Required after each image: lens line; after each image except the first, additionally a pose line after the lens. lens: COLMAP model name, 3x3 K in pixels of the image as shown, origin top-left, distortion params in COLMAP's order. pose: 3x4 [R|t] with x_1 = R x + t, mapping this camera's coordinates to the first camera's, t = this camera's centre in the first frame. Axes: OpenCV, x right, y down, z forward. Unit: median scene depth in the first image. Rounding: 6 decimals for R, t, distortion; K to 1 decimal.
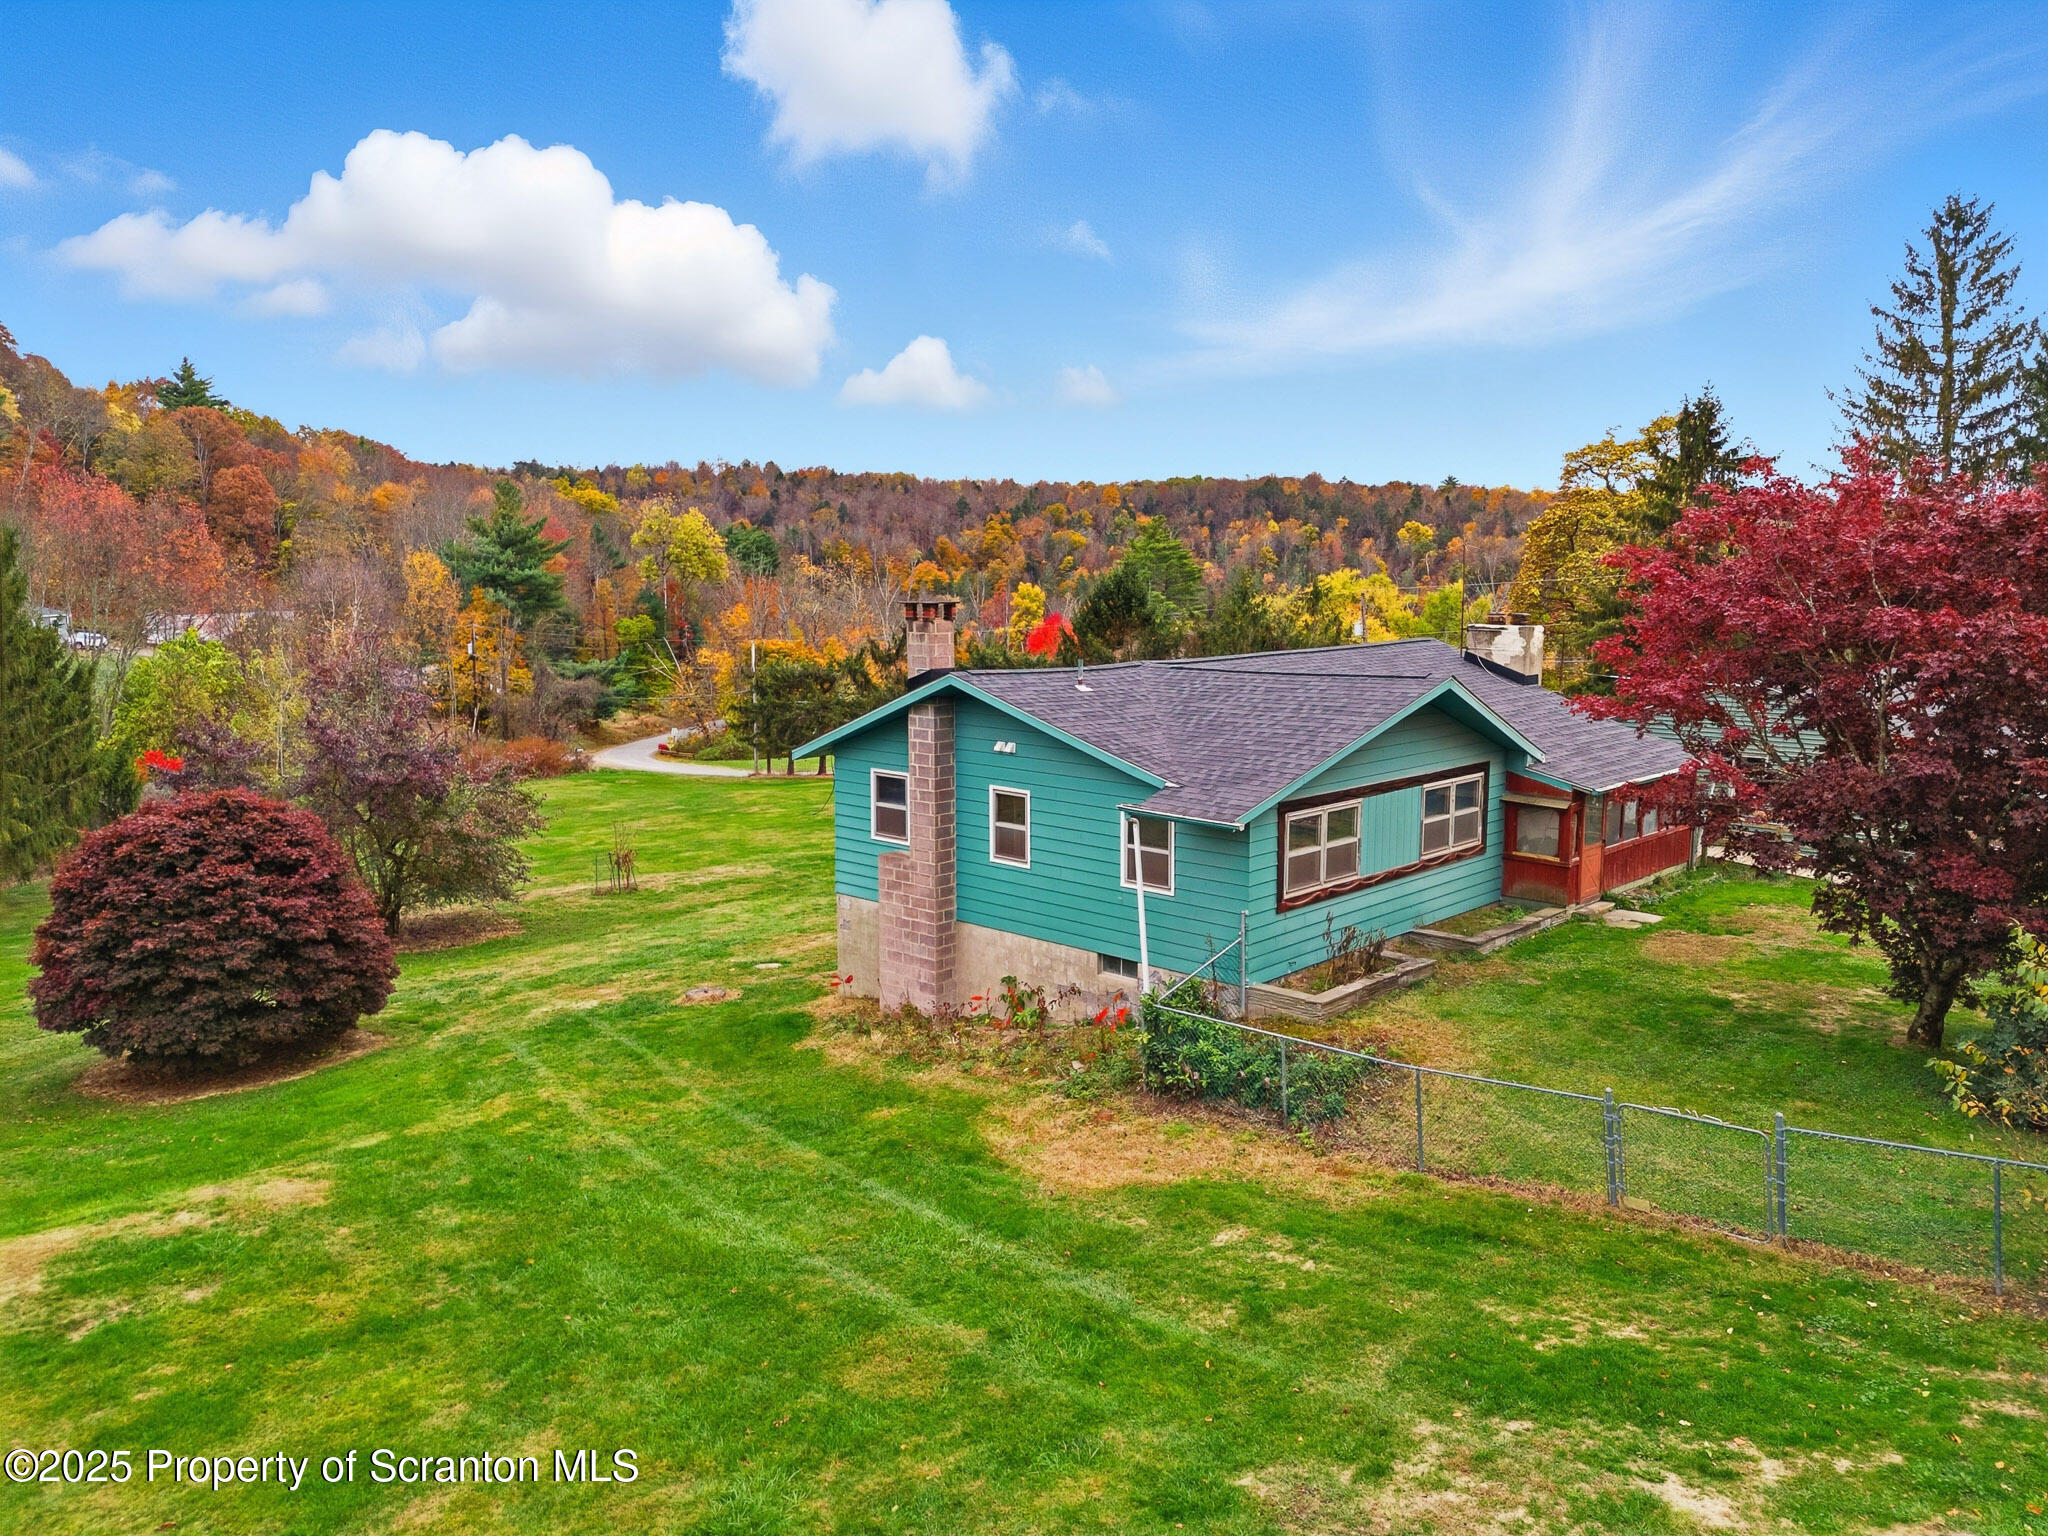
lens RADIAL K [[1524.0, 0, 1028.8], [0, 1524.0, 761.0], [0, 0, 1]] dist [0.038111, -0.000079]
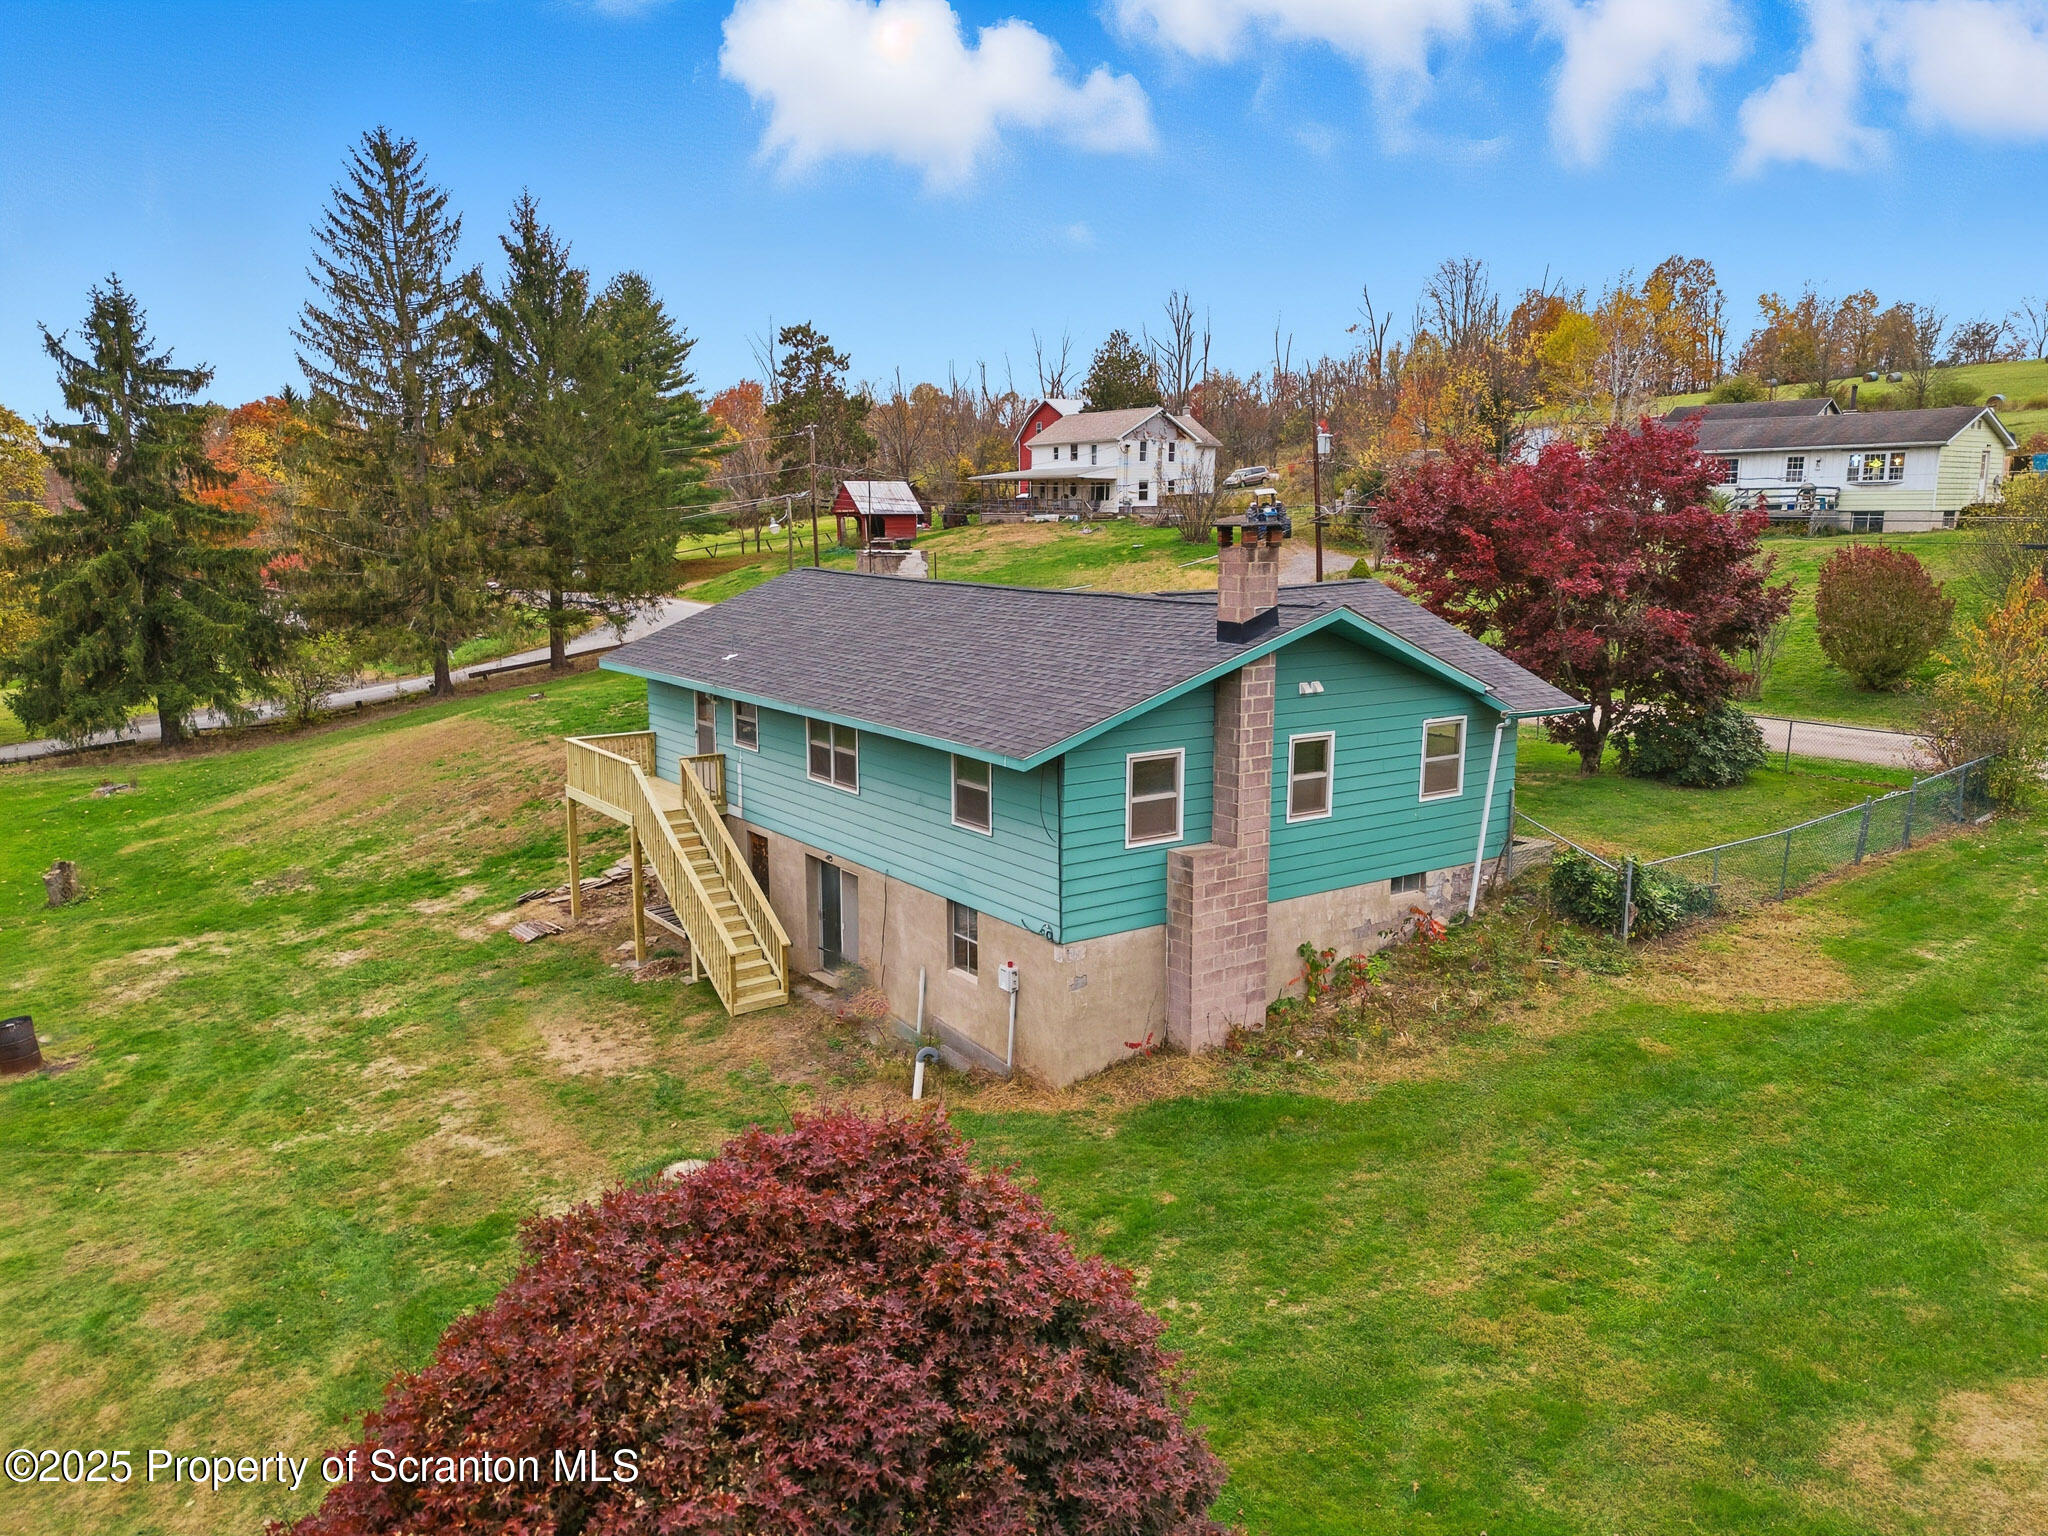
lens RADIAL K [[1524.0, 0, 1028.3], [0, 1524.0, 776.4], [0, 0, 1]] dist [0.038111, -0.000079]
pose [[0.195818, -0.172047, 0.965430, -0.858540], [0.124122, 0.980920, 0.149632, -0.104986], [-0.972753, 0.090531, 0.213437, 0.924252]]
